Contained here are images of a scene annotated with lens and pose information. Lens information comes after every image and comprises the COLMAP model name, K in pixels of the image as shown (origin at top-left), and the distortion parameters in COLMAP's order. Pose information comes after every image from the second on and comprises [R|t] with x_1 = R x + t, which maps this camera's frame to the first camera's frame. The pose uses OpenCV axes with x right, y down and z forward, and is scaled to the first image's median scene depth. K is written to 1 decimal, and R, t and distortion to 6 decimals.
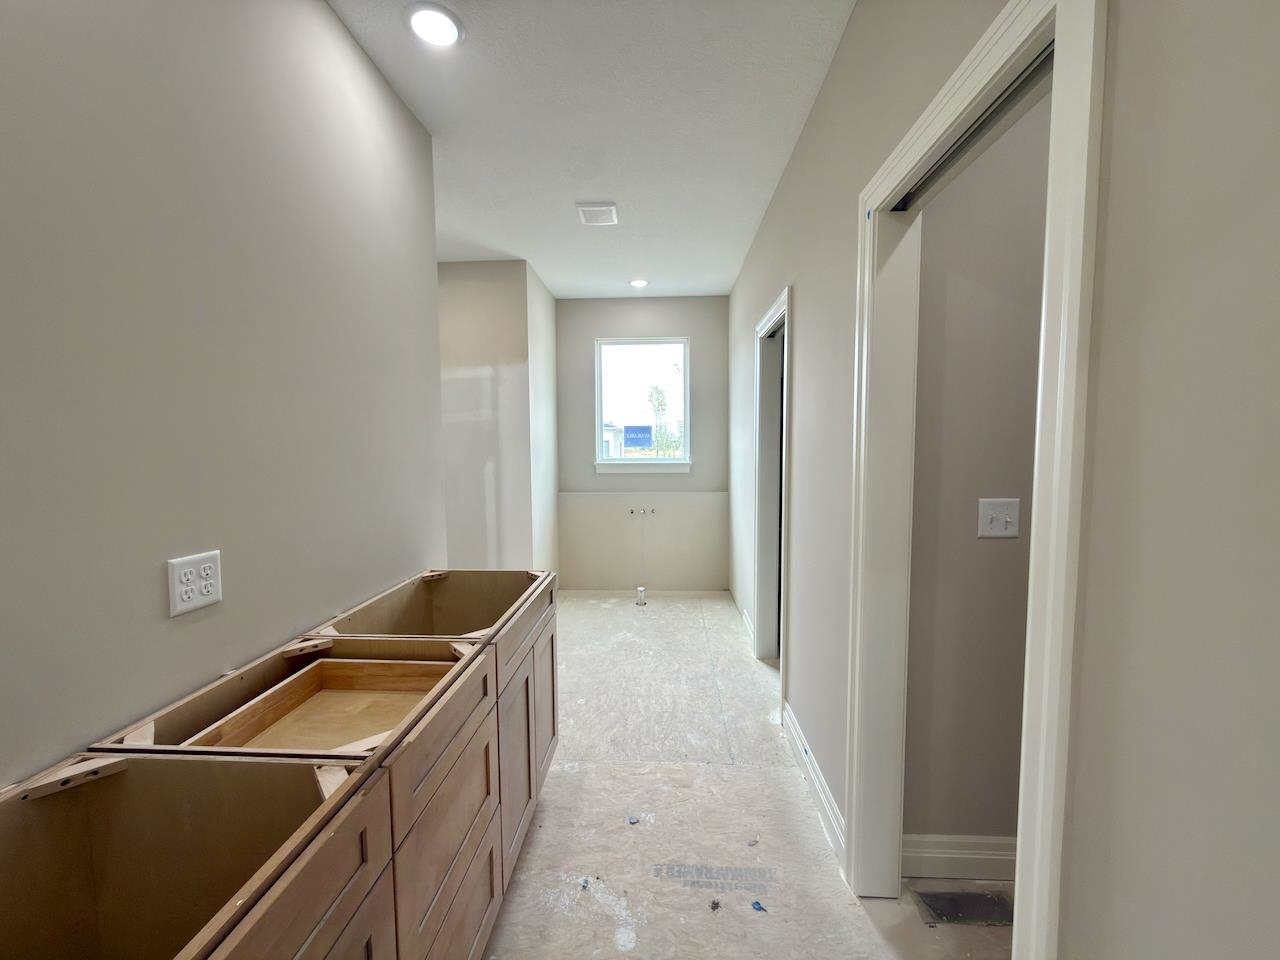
lens RADIAL K [[509.3, 0, 640.0], [0, 509.3, 480.0], [0, 0, 1]] dist [-0.001364, 0.000159]
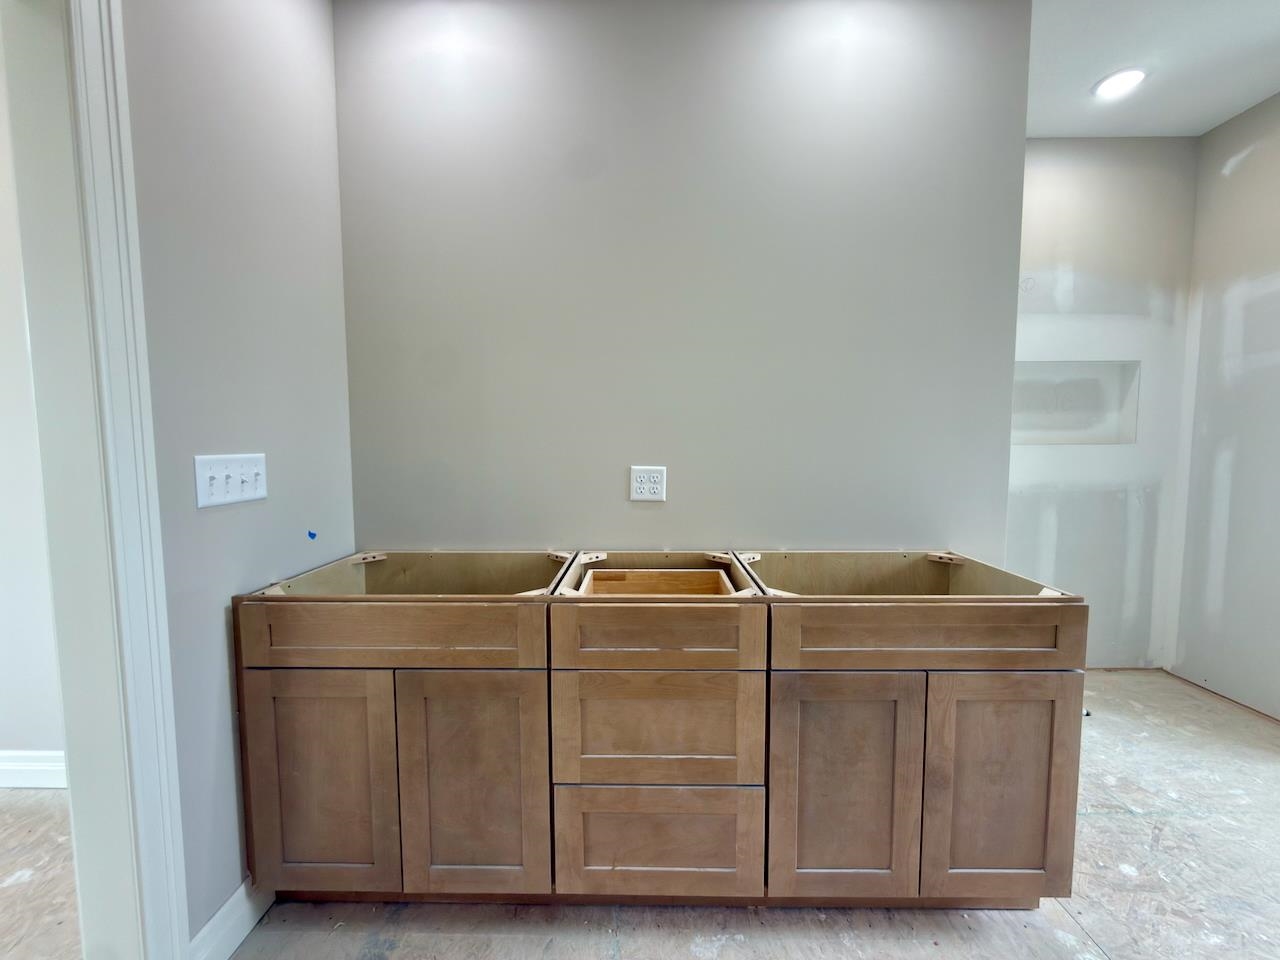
lens RADIAL K [[509.3, 0, 640.0], [0, 509.3, 480.0], [0, 0, 1]] dist [-0.001364, 0.000159]
pose [[0.040342, 0.079358, -0.996030, 0.187698], [-0.067532, 0.994778, 0.076524, 0.018729], [0.996901, 0.064177, 0.045490, 0.243215]]
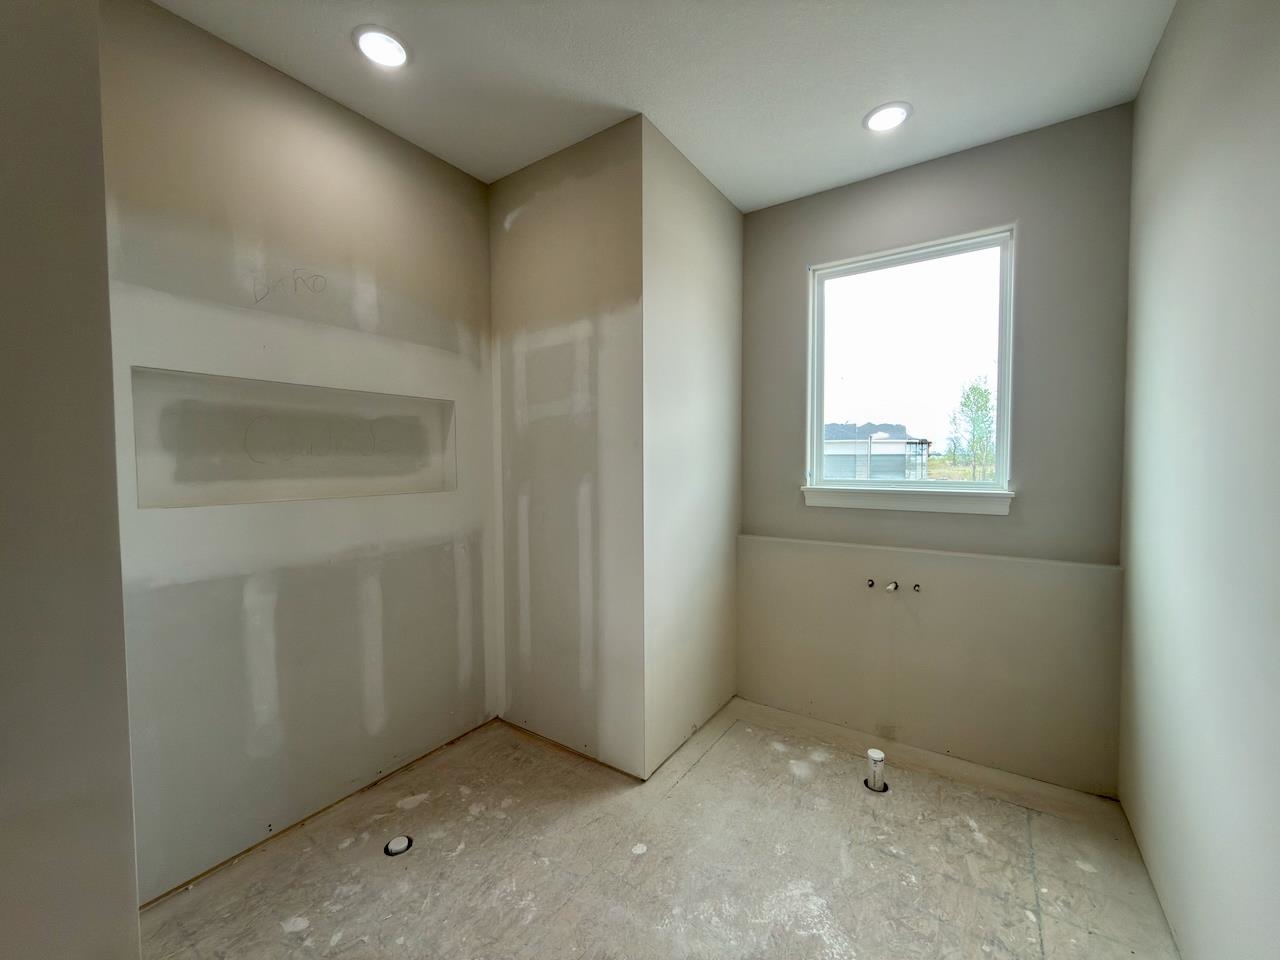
lens RADIAL K [[509.3, 0, 640.0], [0, 509.3, 480.0], [0, 0, 1]] dist [-0.001364, 0.000159]
pose [[0.852669, 0.023902, -0.521904, 0.060080], [-0.037808, 0.999157, -0.016011, -0.030244], [0.521081, 0.033384, 0.852854, 0.498639]]
